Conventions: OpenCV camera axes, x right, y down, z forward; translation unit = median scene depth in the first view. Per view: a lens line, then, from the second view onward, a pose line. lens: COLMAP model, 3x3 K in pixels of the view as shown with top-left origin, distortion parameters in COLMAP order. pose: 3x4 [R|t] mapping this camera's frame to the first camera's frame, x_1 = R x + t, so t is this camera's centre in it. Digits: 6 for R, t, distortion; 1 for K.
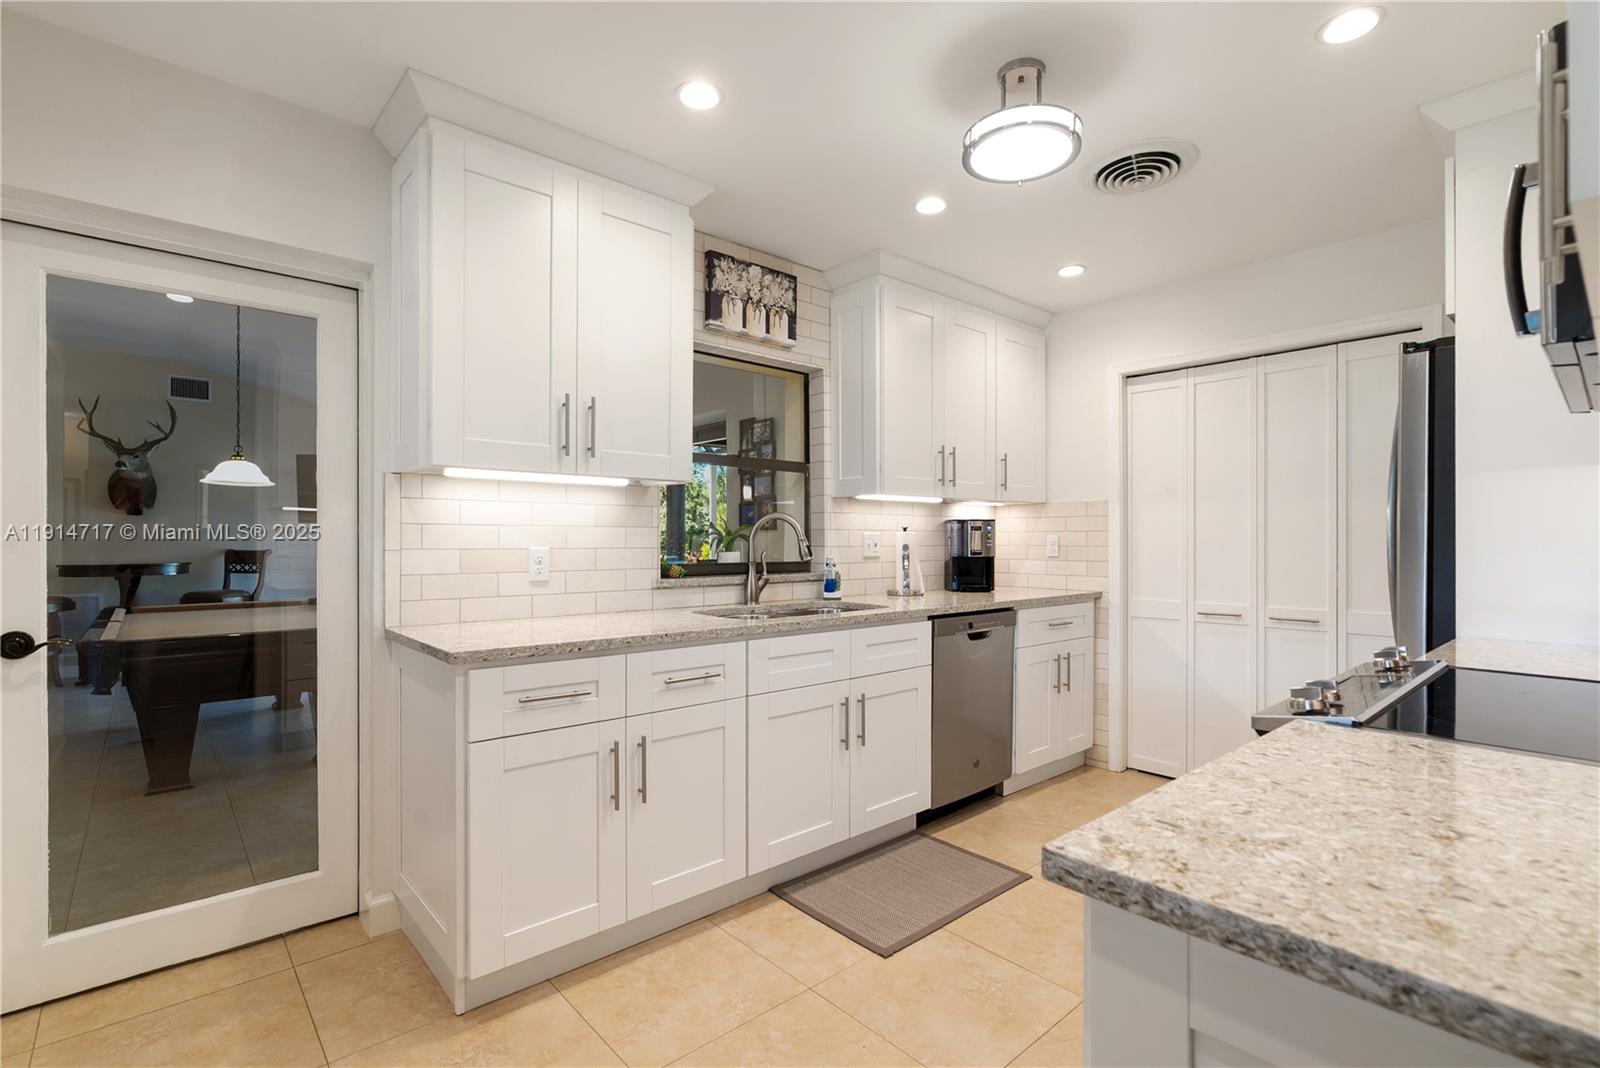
lens RADIAL K [[754.7, 0, 800.7], [0, 754.7, 539.3], [0, 0, 1]] dist [0.028924, 0.000060]
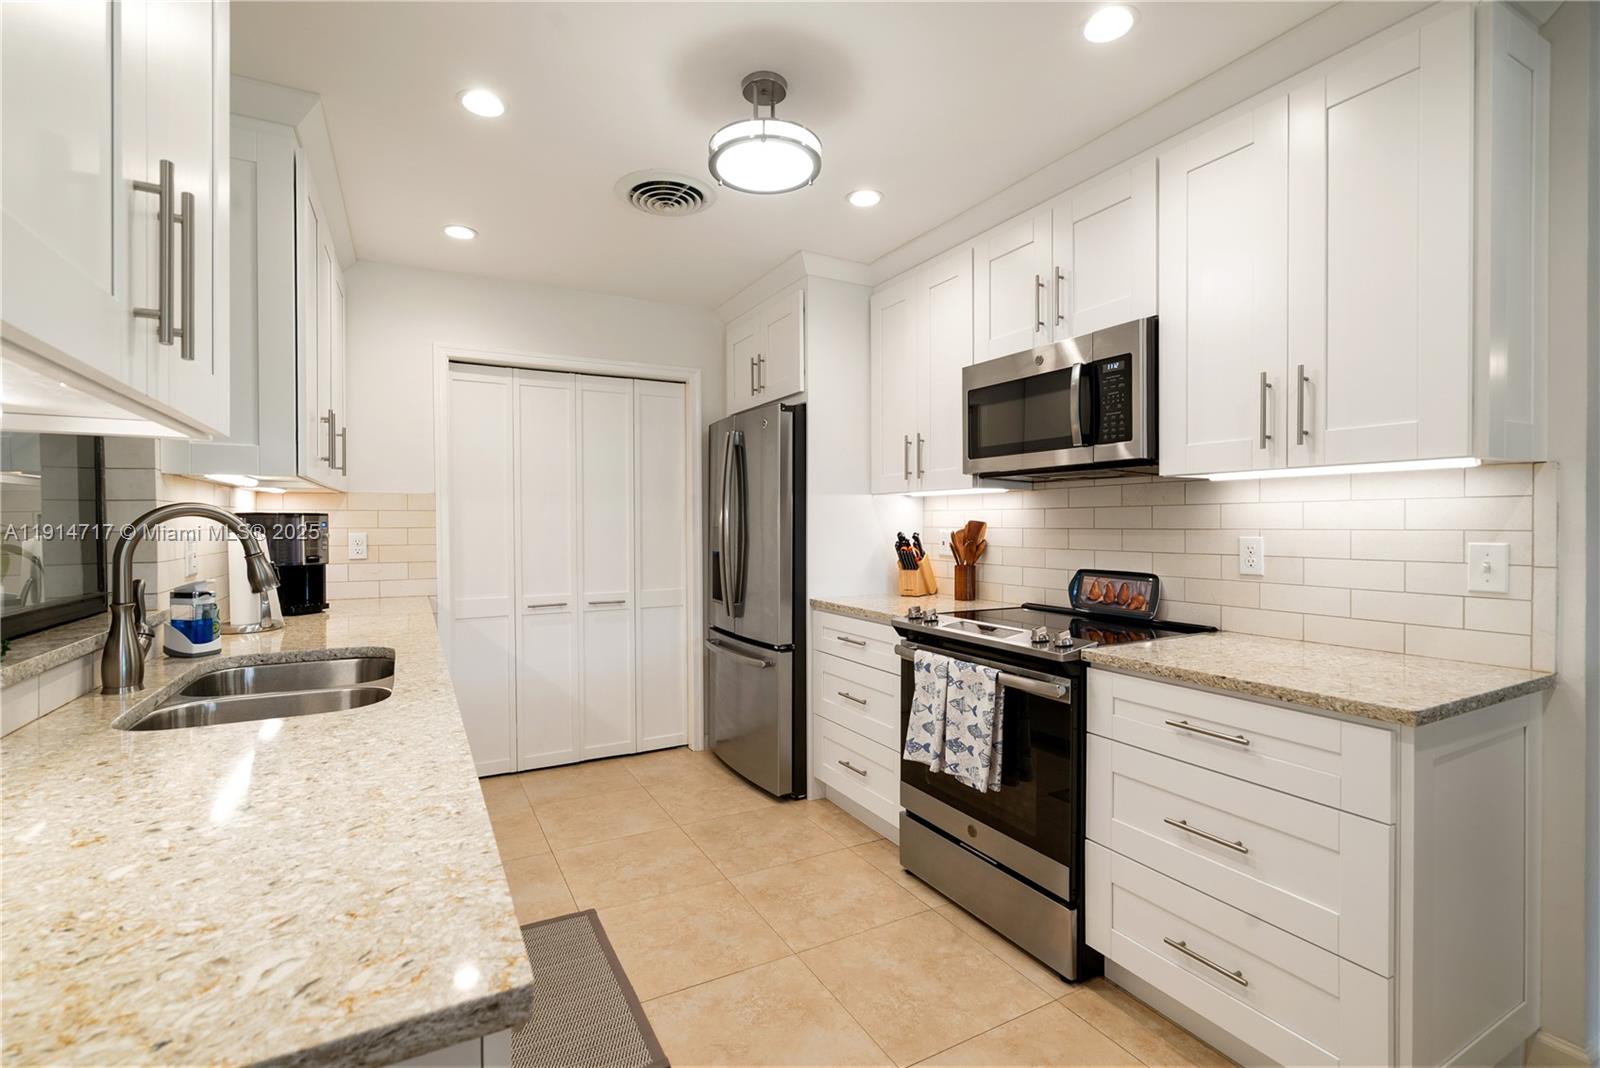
lens RADIAL K [[723.1, 0, 797.4], [0, 723.1, 530.1], [0, 0, 1]] dist [-0.001642, 0.003921]
pose [[0.222026, -0.013286, 0.974950, -0.355285], [0.005154, 0.999909, 0.012453, -0.017737], [-0.975027, 0.002260, 0.222075, 0.413539]]
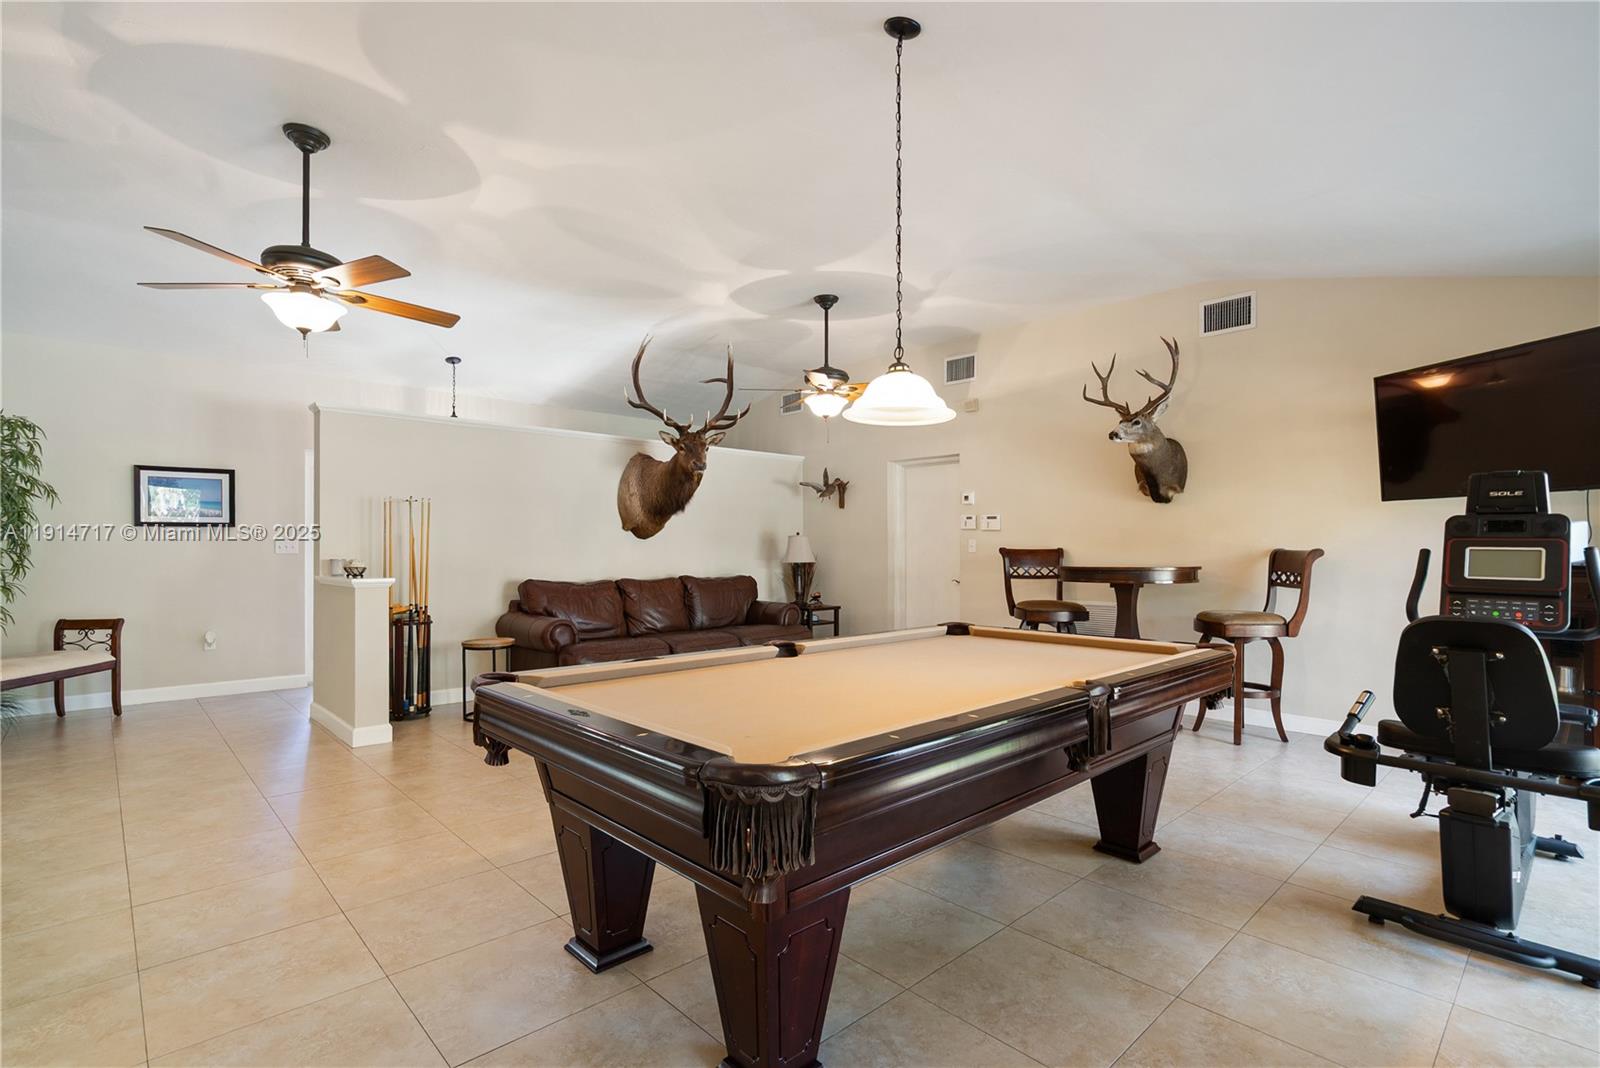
lens RADIAL K [[754.7, 0, 800.7], [0, 754.7, 539.3], [0, 0, 1]] dist [0.028924, 0.000060]
pose [[0.031114, -0.016524, -0.999379, -0.260743], [-0.002258, 0.999860, -0.016603, 0.034613], [0.999513, 0.002773, 0.031073, 1.219841]]
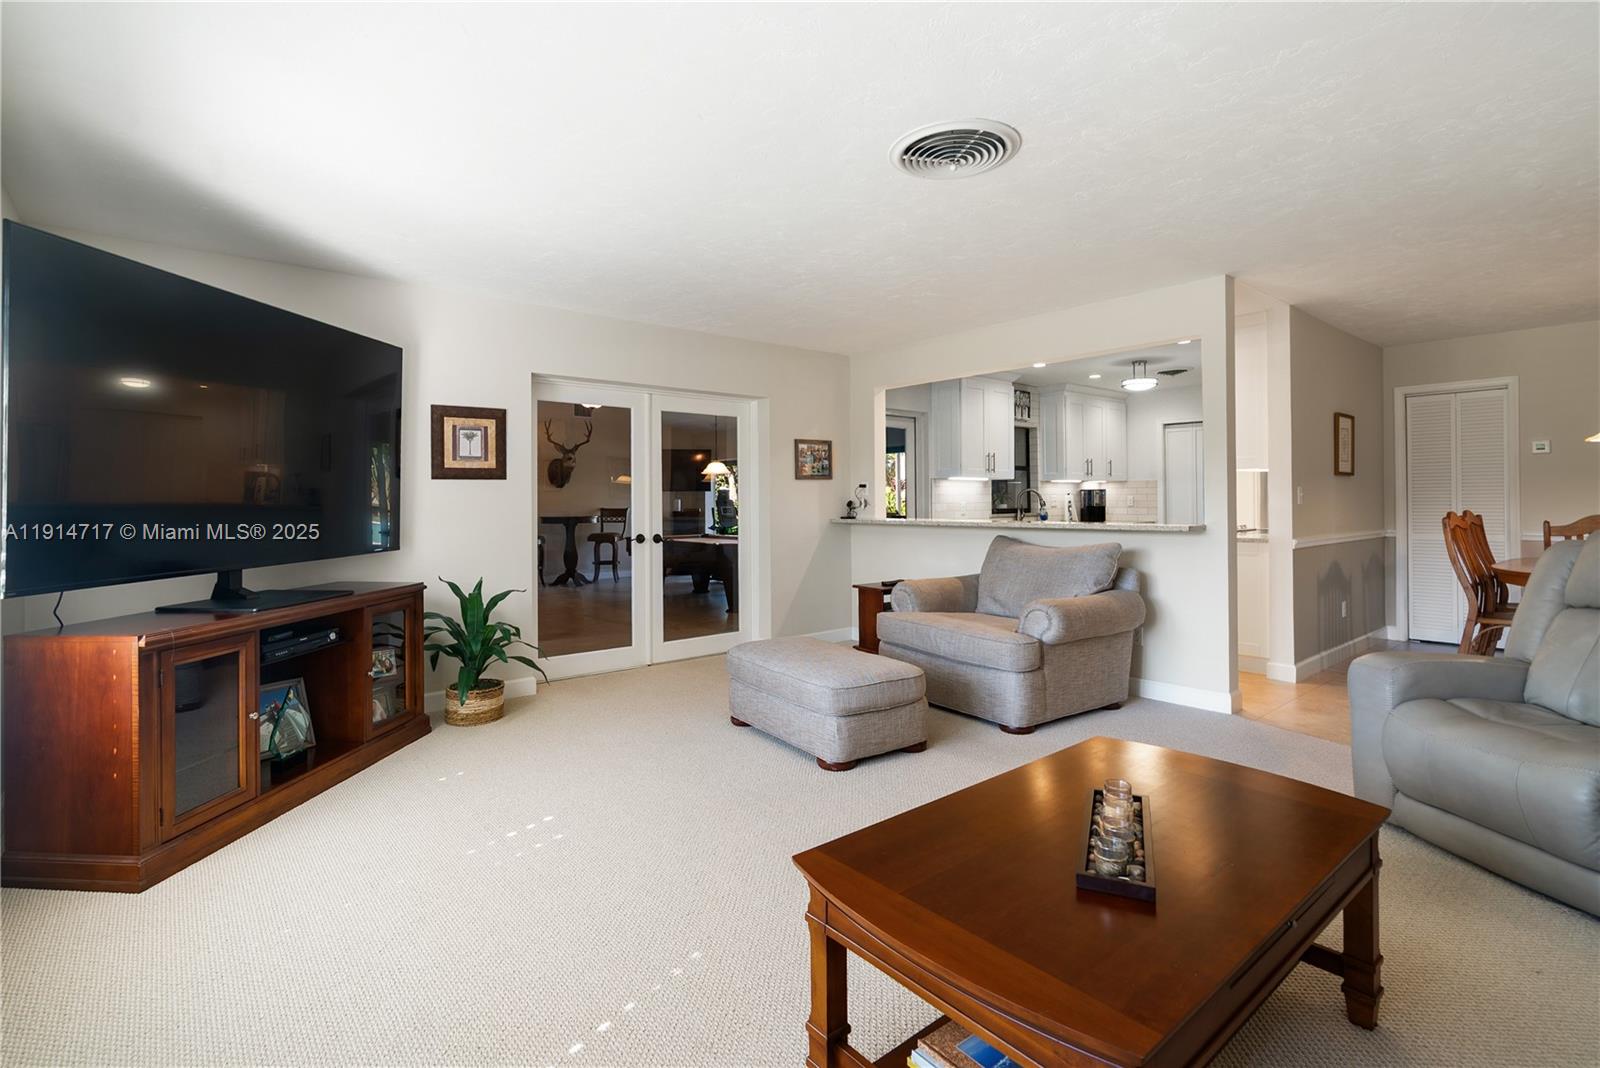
lens RADIAL K [[756.5, 0, 797.3], [0, 756.5, 493.6], [0, 0, 1]] dist [-0.000183, -0.000013]
pose [[0.999638, -0.008117, -0.025646, -0.598026], [0.007911, 0.999936, -0.008148, -0.003091], [0.025710, 0.007942, 0.999638, -1.255217]]
